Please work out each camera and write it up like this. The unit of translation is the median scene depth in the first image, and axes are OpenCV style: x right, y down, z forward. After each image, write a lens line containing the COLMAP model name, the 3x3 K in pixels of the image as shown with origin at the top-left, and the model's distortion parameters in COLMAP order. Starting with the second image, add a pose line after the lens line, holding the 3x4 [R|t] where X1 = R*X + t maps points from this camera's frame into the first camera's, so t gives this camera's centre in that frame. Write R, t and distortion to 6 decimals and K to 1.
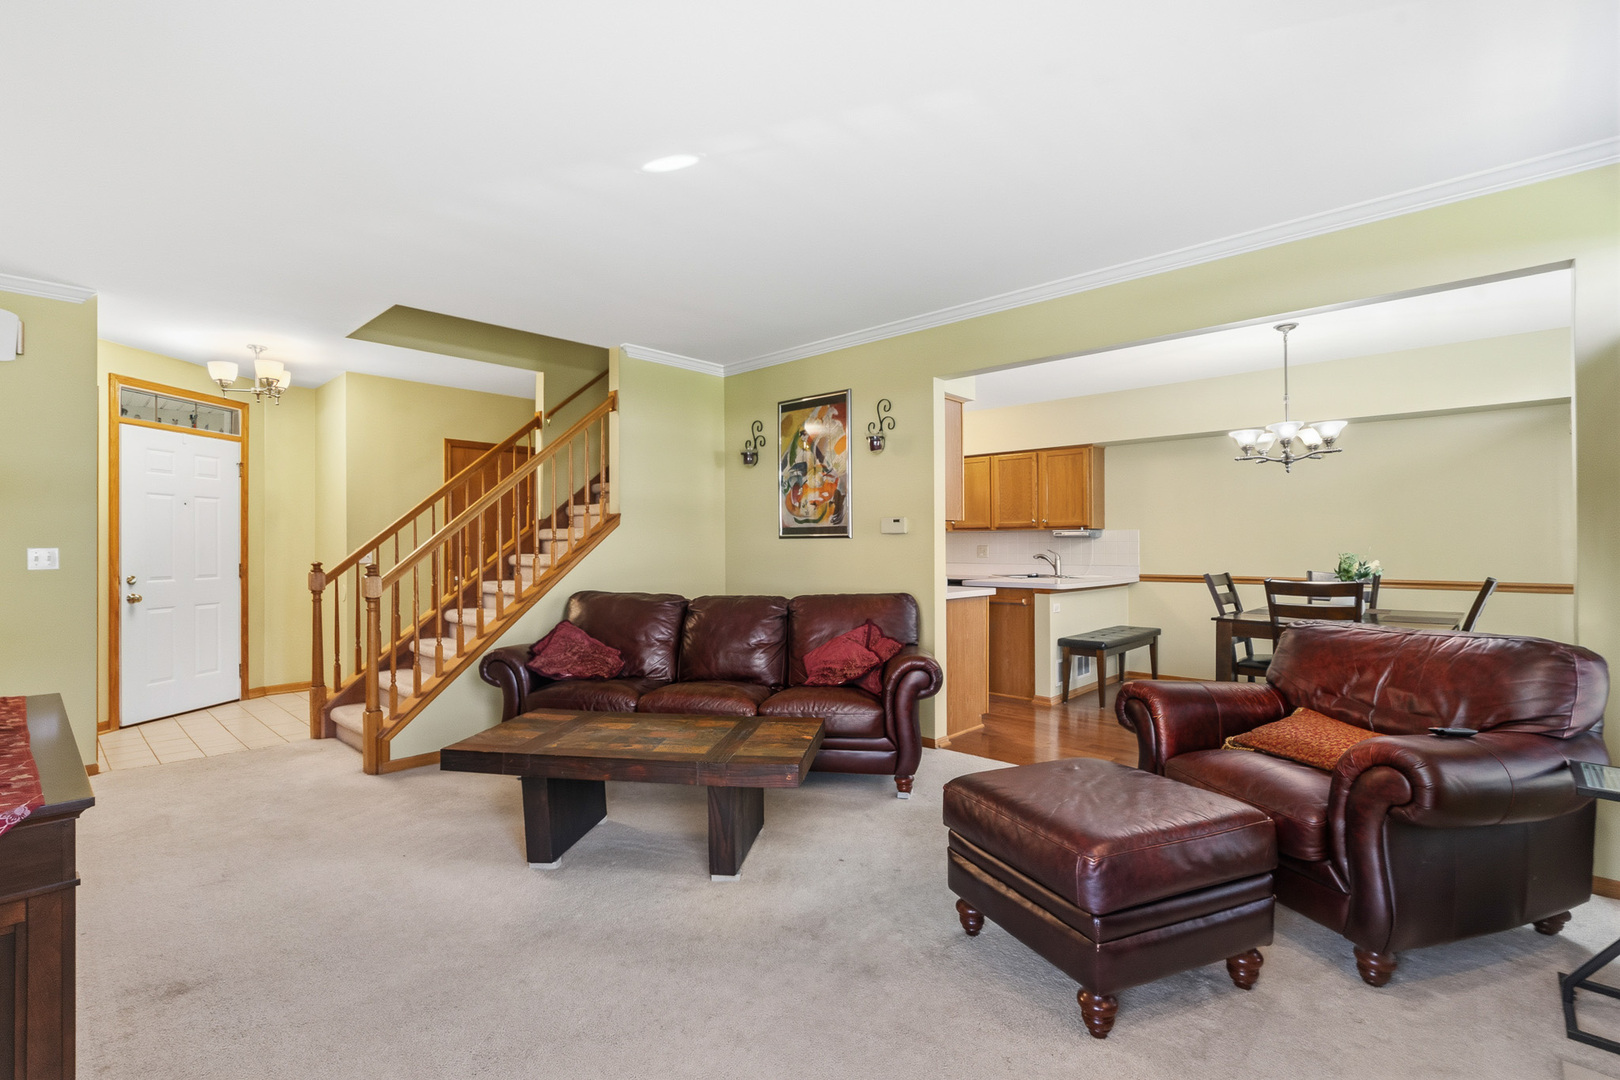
lens RADIAL K [[743.7, 0, 810.0], [0, 743.7, 540.0], [0, 0, 1]] dist [0.003224, 0.000362]
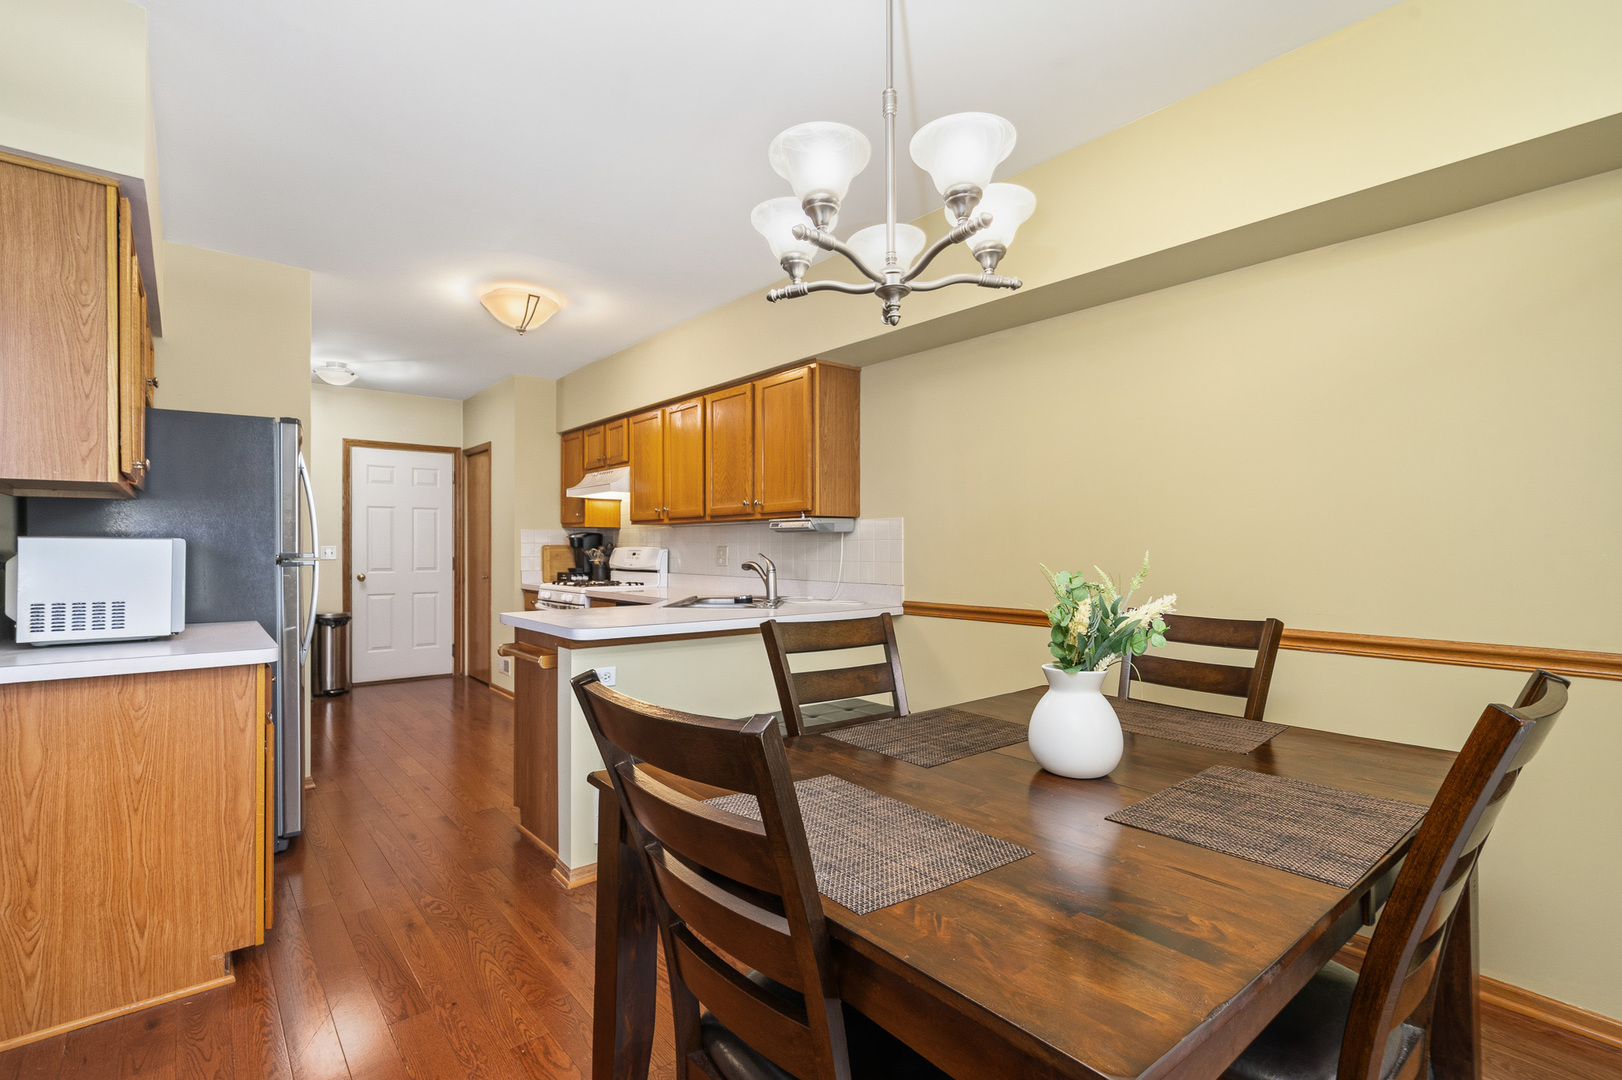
lens RADIAL K [[756.2, 0, 811.0], [0, 756.2, 540.0], [0, 0, 1]] dist [-0.002037, -0.000337]
pose [[0.995673, 0.008864, -0.092504, 0.421467], [-0.009042, 0.999958, -0.001500, 0.003277], [0.092487, 0.002330, 0.995711, 0.440266]]
